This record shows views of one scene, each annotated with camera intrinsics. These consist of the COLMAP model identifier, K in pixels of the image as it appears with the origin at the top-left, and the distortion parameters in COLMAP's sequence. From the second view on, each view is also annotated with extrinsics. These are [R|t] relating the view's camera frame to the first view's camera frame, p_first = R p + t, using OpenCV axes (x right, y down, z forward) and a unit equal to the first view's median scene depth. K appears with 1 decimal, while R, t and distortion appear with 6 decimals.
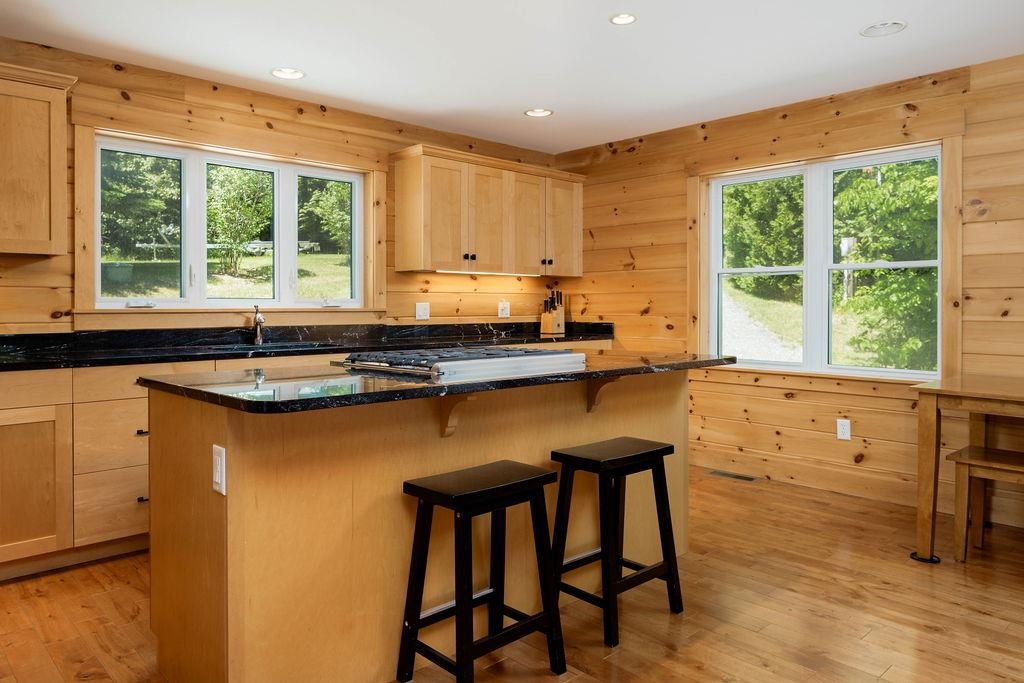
lens RADIAL K [[701.2, 0, 509.6], [0, 701.2, 334.2], [0, 0, 1]] dist [-0.007587, -0.004115]
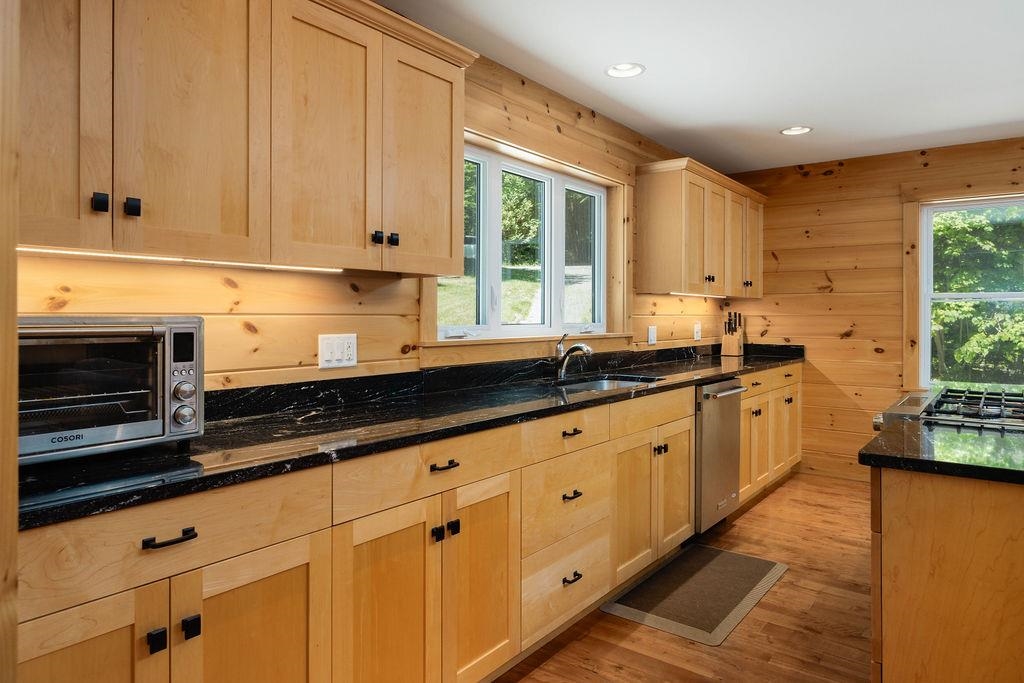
lens RADIAL K [[653.8, 0, 514.3], [0, 653.8, 336.6], [0, 0, 1]] dist [-0.005298, -0.002908]
pose [[0.986054, -0.002285, 0.166412, -0.457696], [0.003602, 0.999965, -0.007612, -0.025553], [-0.166388, 0.008105, 0.986027, 0.168266]]
